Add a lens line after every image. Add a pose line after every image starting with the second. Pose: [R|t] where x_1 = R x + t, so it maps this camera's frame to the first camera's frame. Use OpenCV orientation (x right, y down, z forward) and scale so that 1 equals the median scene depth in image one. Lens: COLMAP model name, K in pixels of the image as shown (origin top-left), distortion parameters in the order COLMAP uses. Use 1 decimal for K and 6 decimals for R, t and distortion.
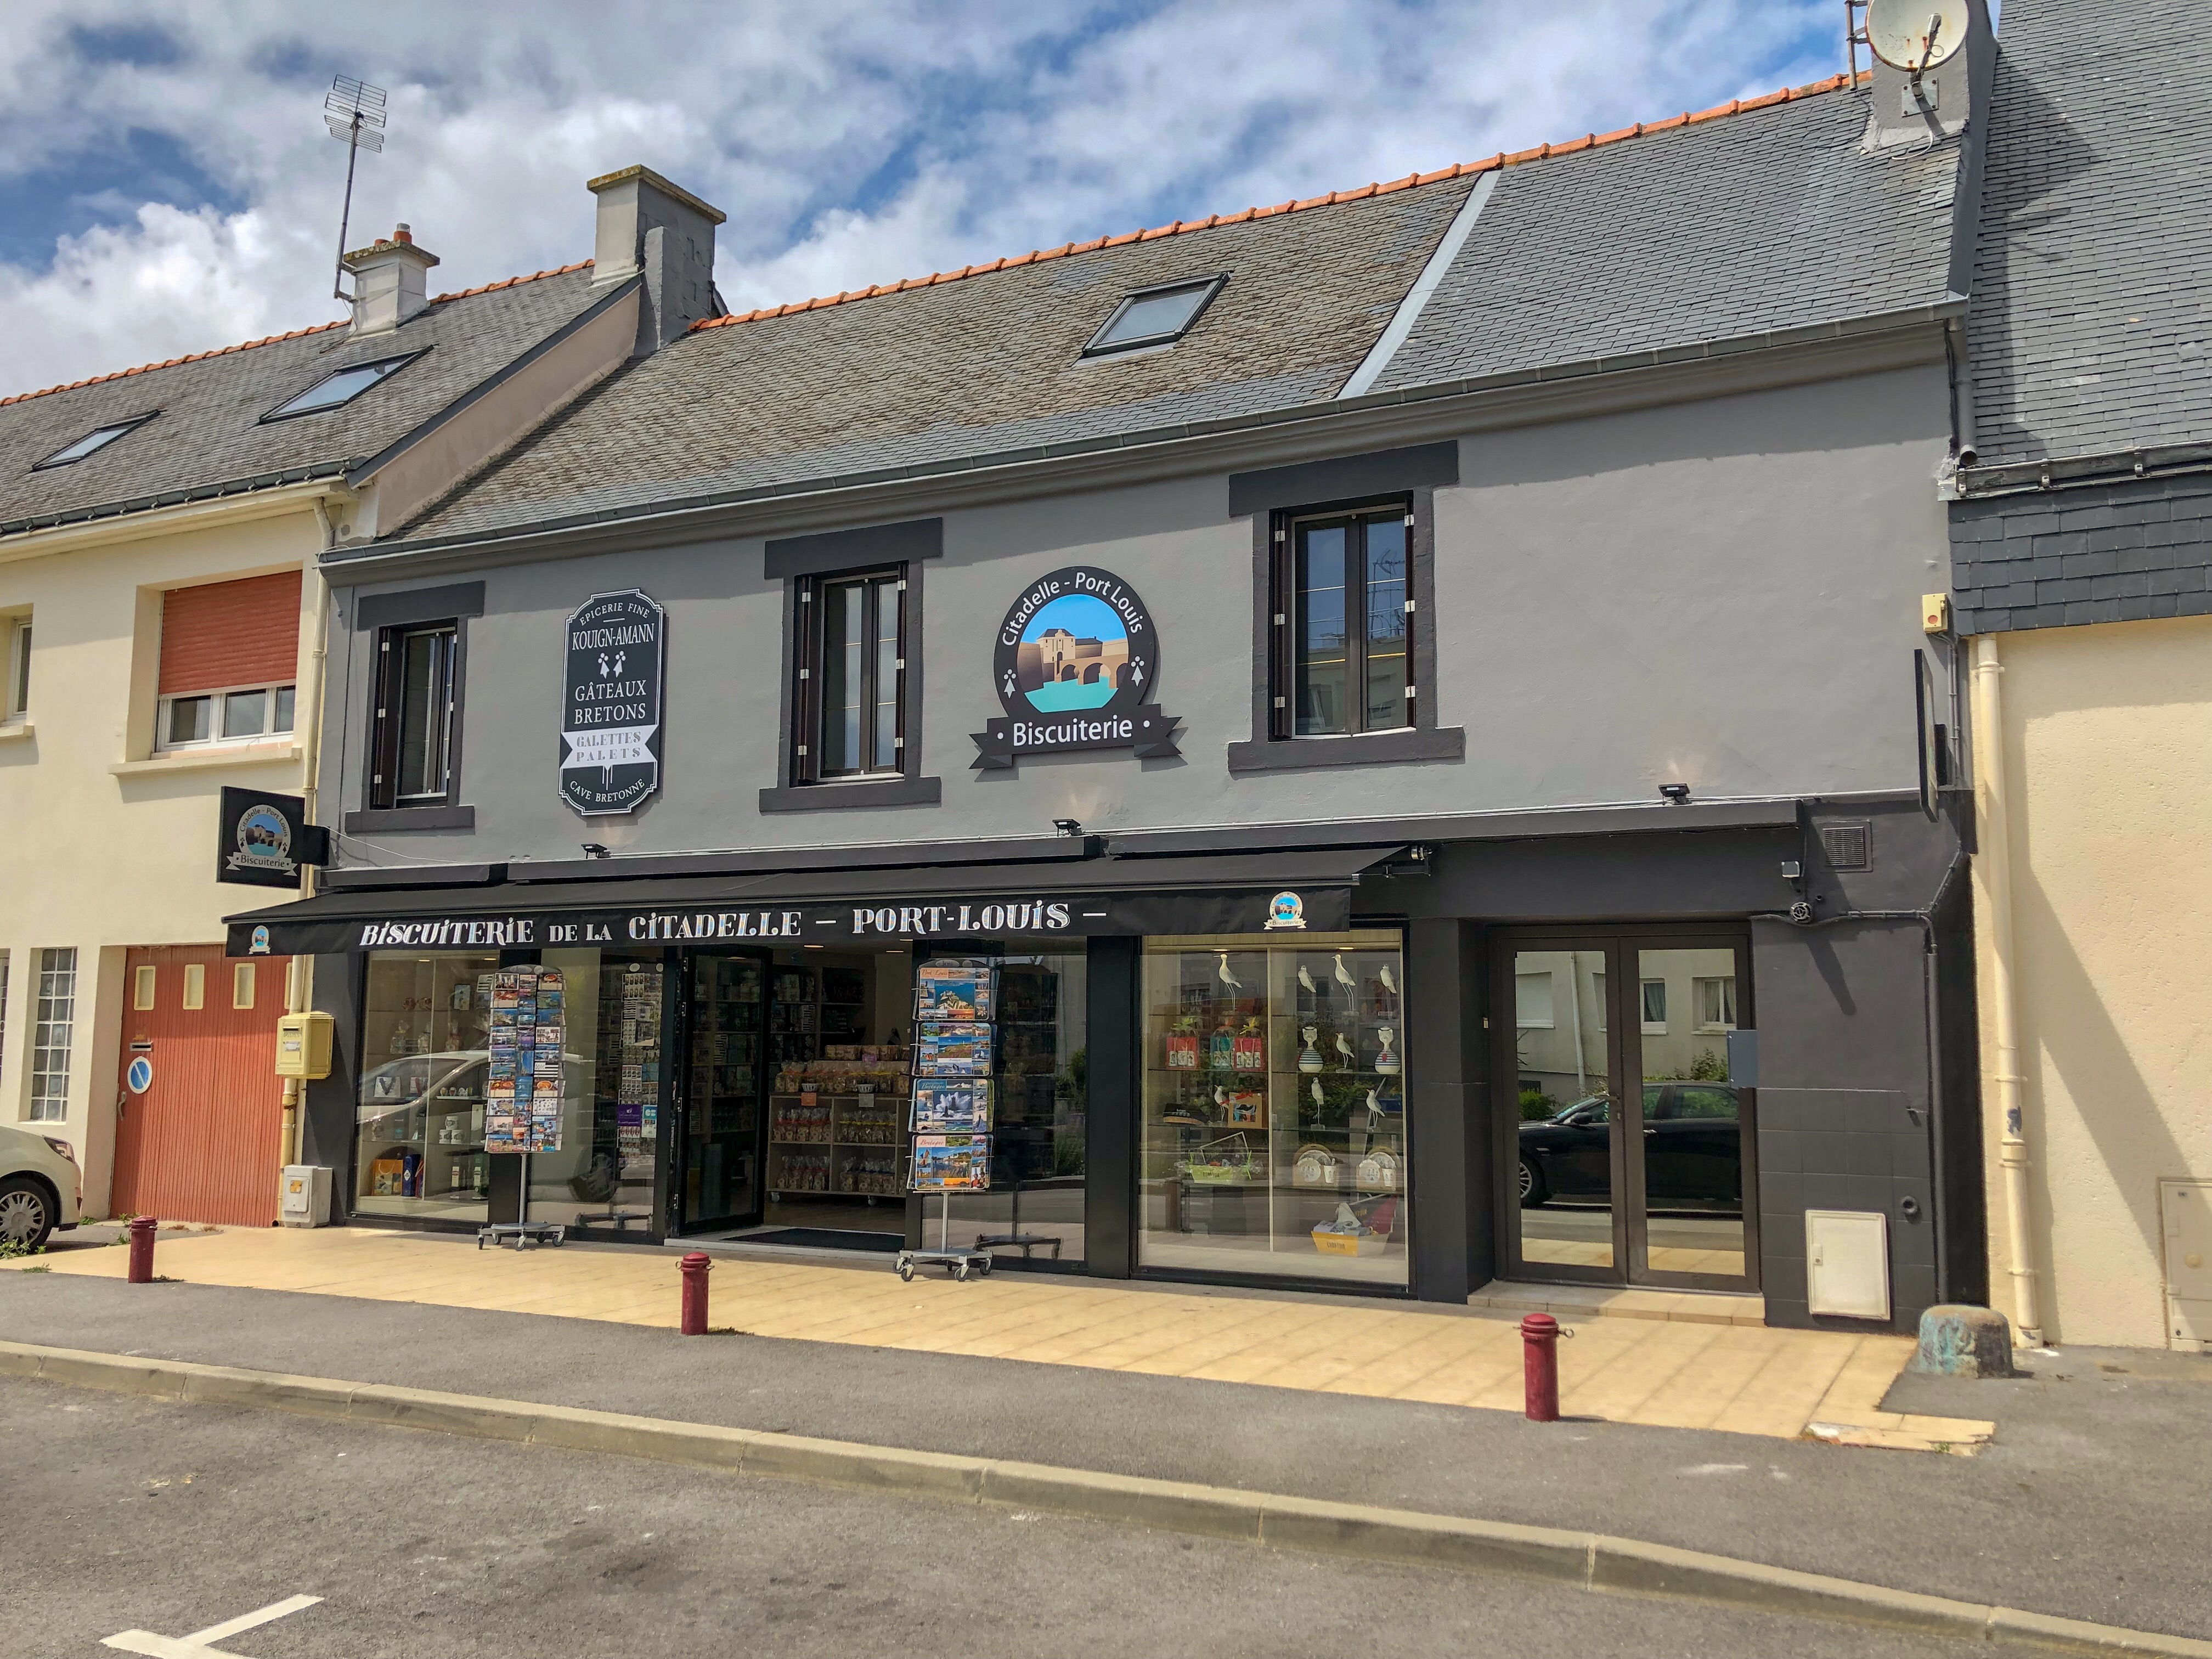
lens RADIAL K [[1813.5, 0, 1110.8], [0, 1813.5, 827.4], [0, 0, 1]] dist [0.024175, 0.013961]
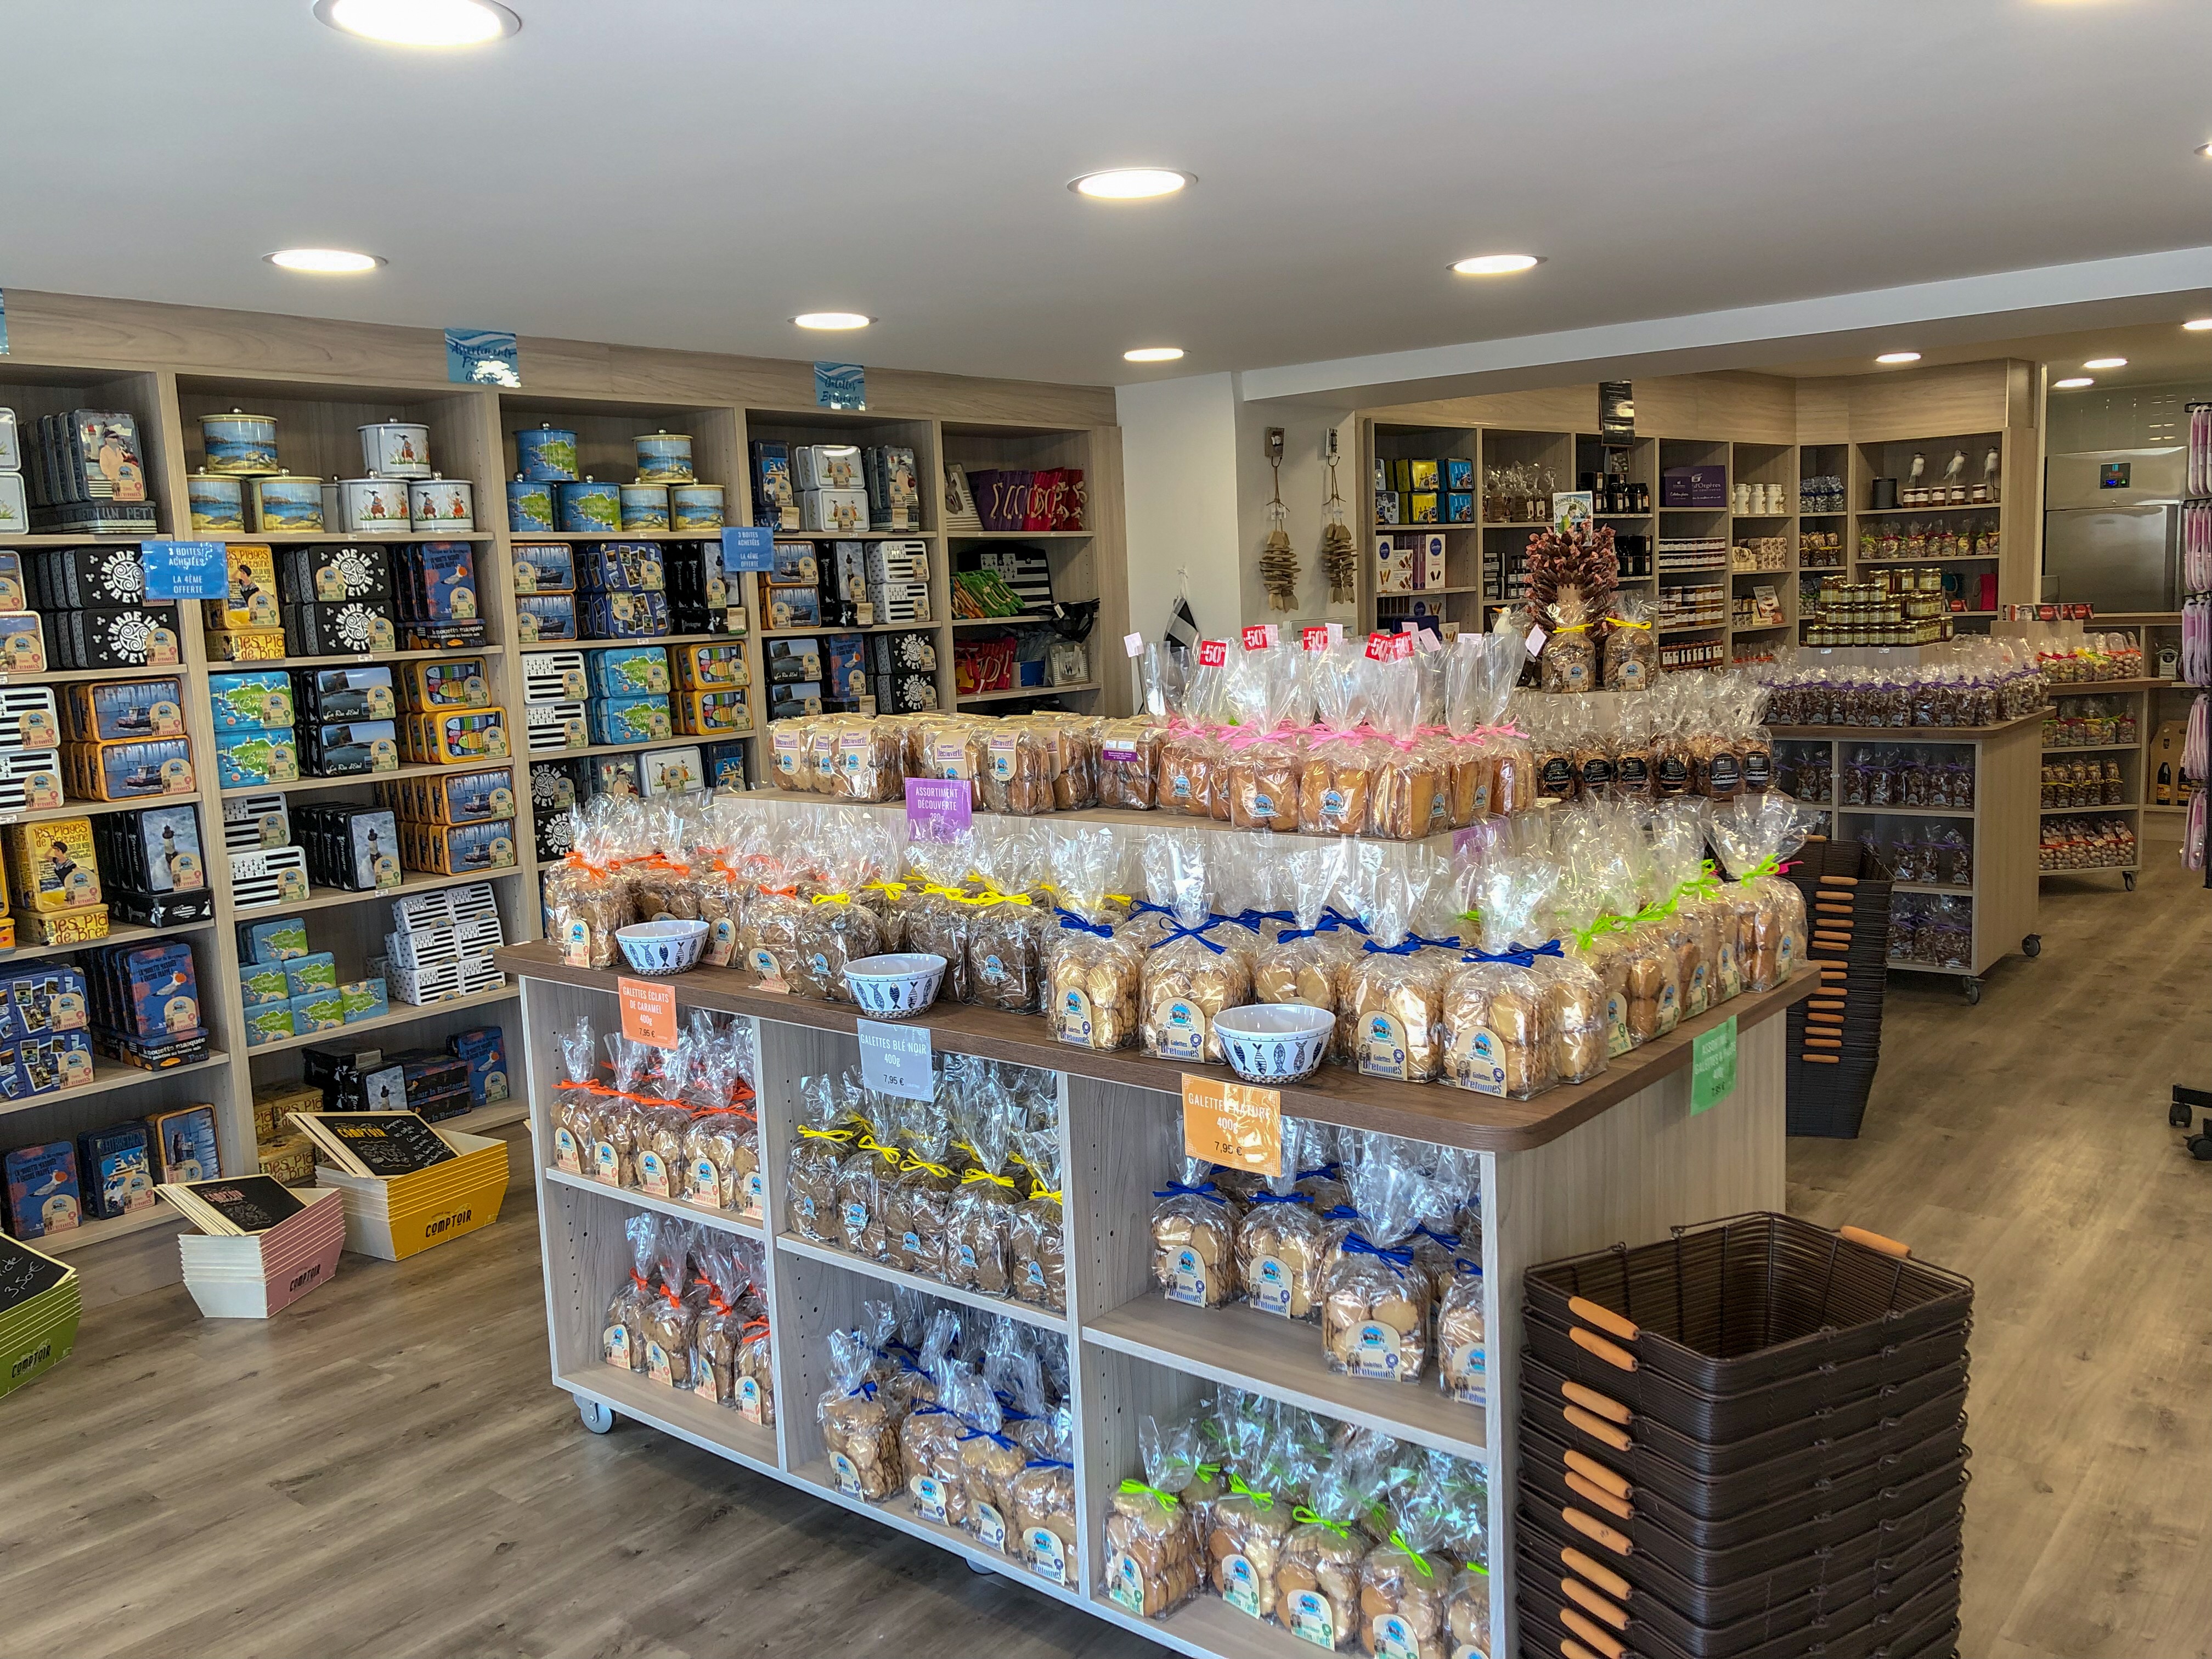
lens RADIAL K [[1813.5, 0, 1094.2], [0, 1813.5, 807.9], [0, 0, 1]] dist [0.024175, 0.013961]
pose [[0.975490, -0.014456, -0.219570, -0.064743], [0.065774, 0.971376, 0.228261, 0.073711], [0.209985, -0.237108, 0.948518, 0.702150]]
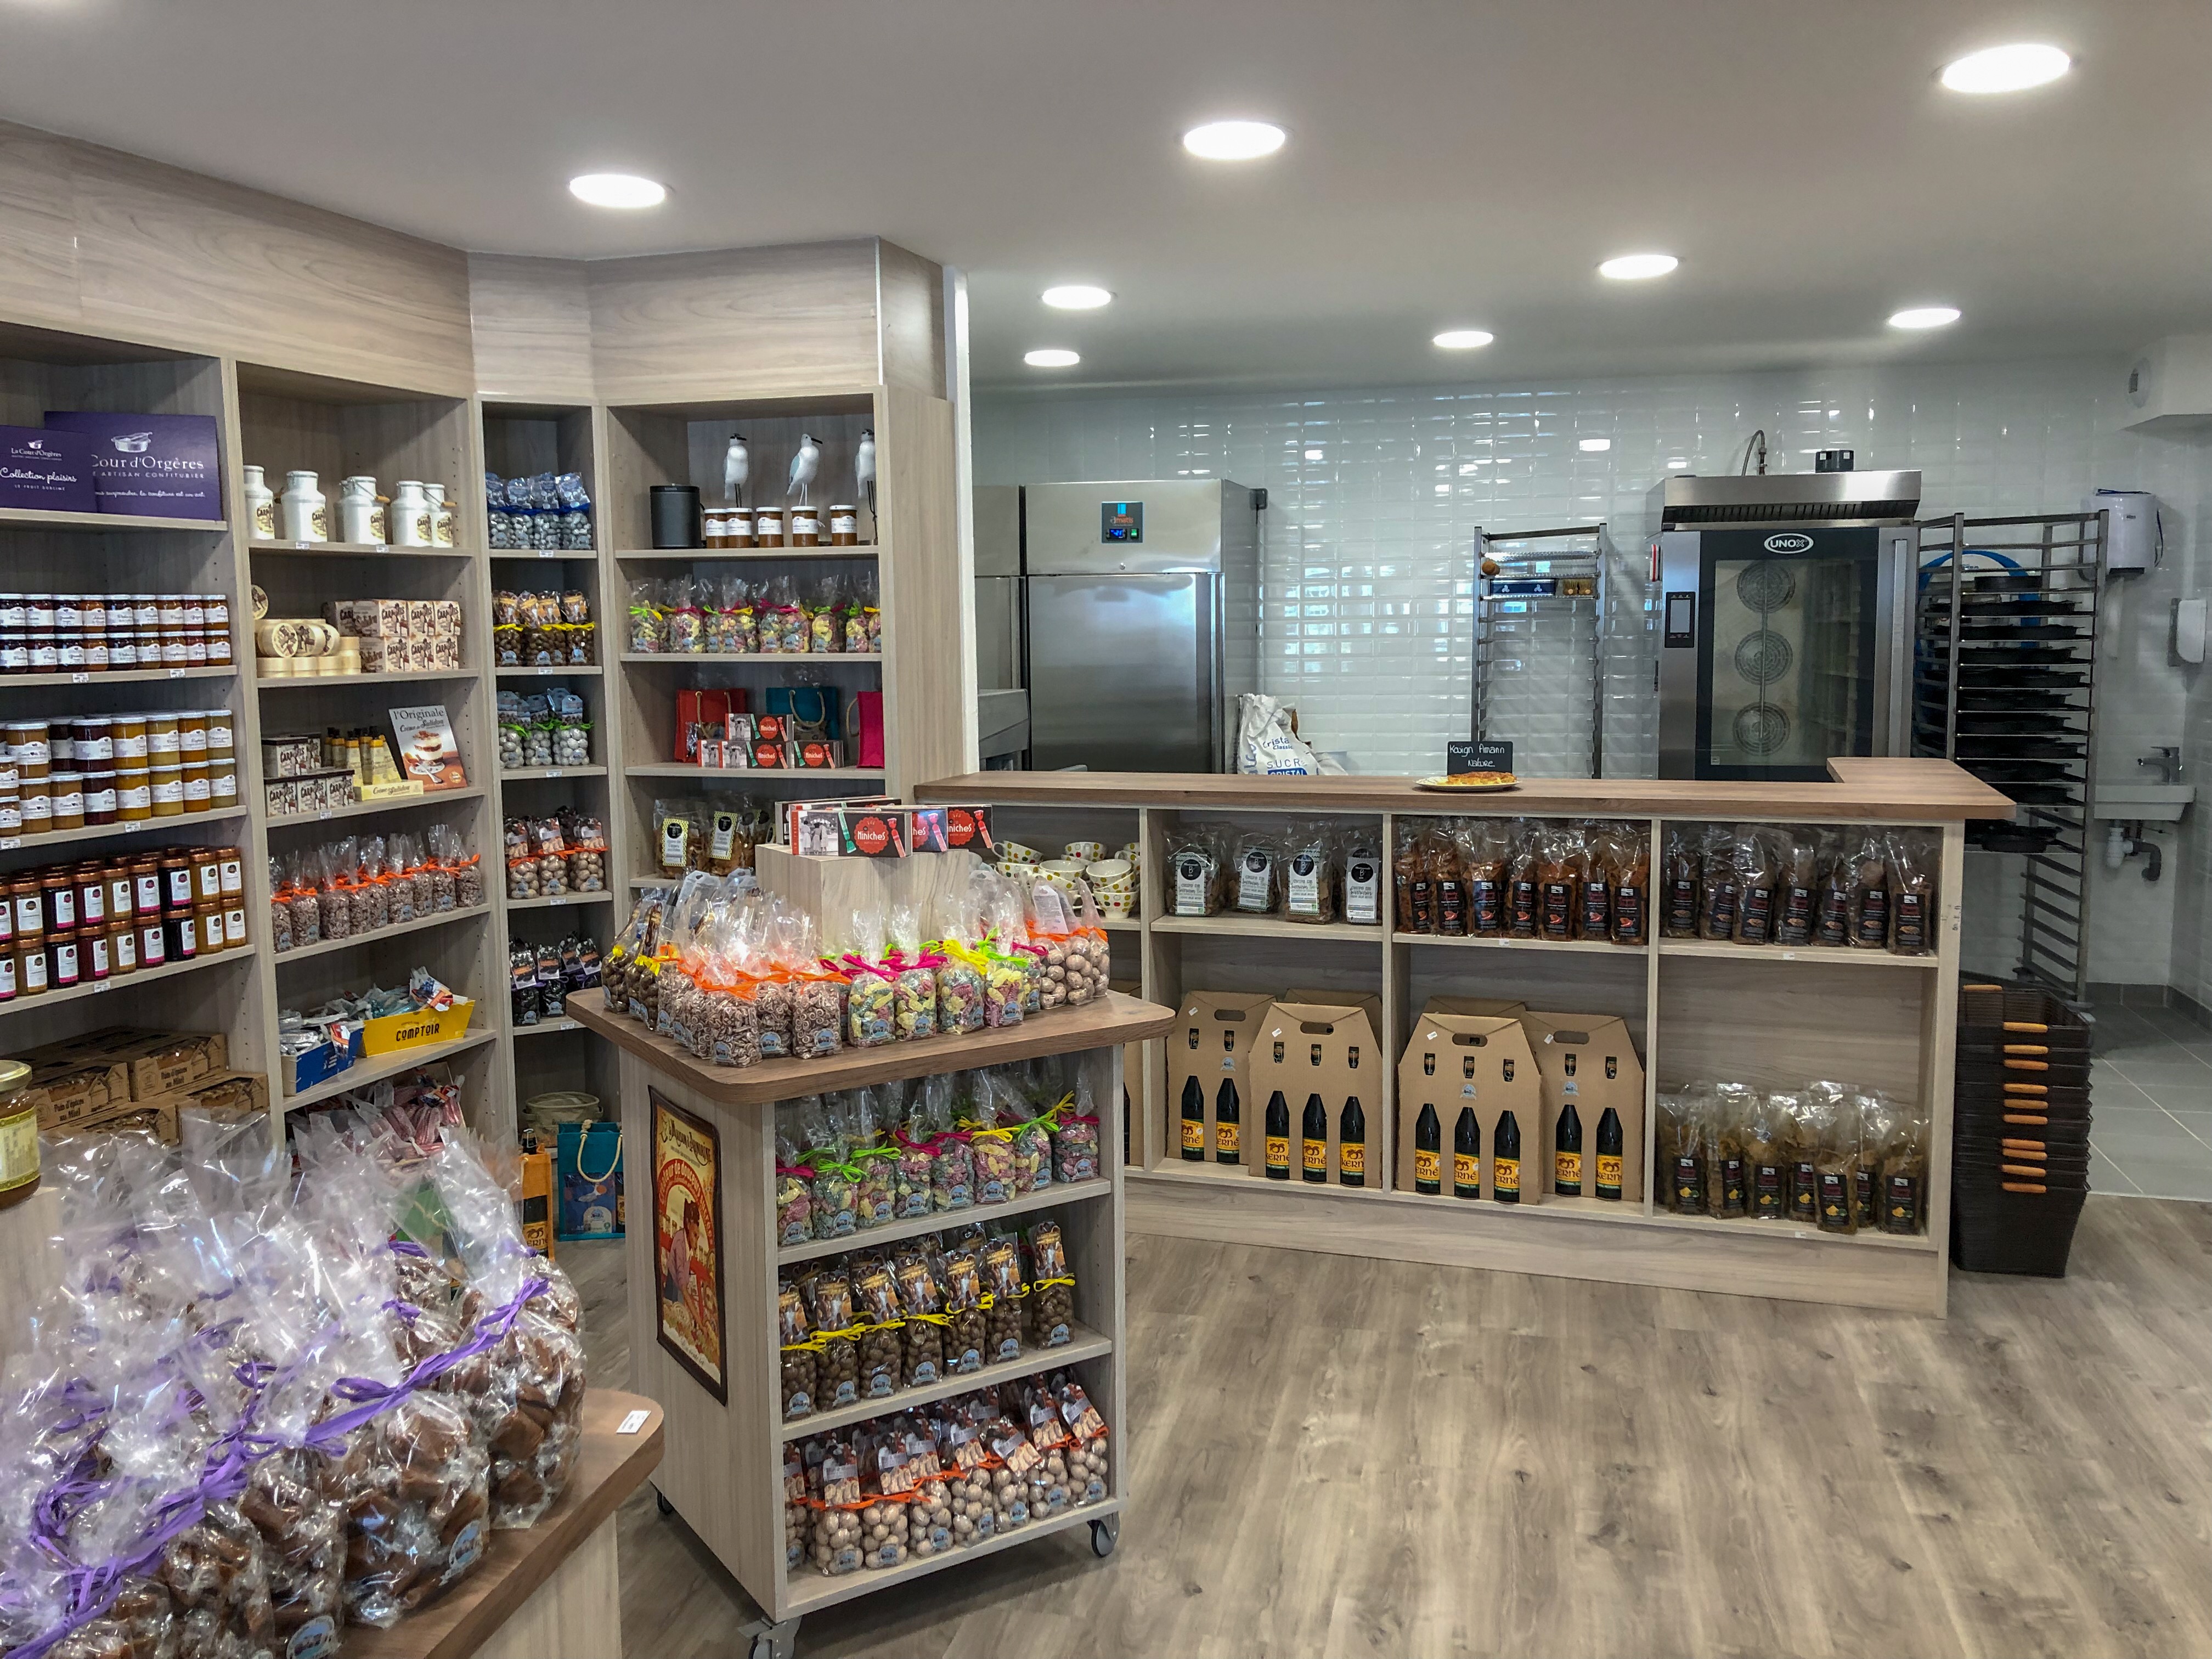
lens RADIAL K [[1813.5, 0, 1101.6], [0, 1813.5, 833.3], [0, 0, 1]] dist [0.024175, 0.013961]
pose [[0.971867, -0.042940, 0.231585, 0.060385], [-0.010217, 0.974630, 0.223590, 0.112777], [-0.235310, -0.219666, 0.946771, 1.067843]]
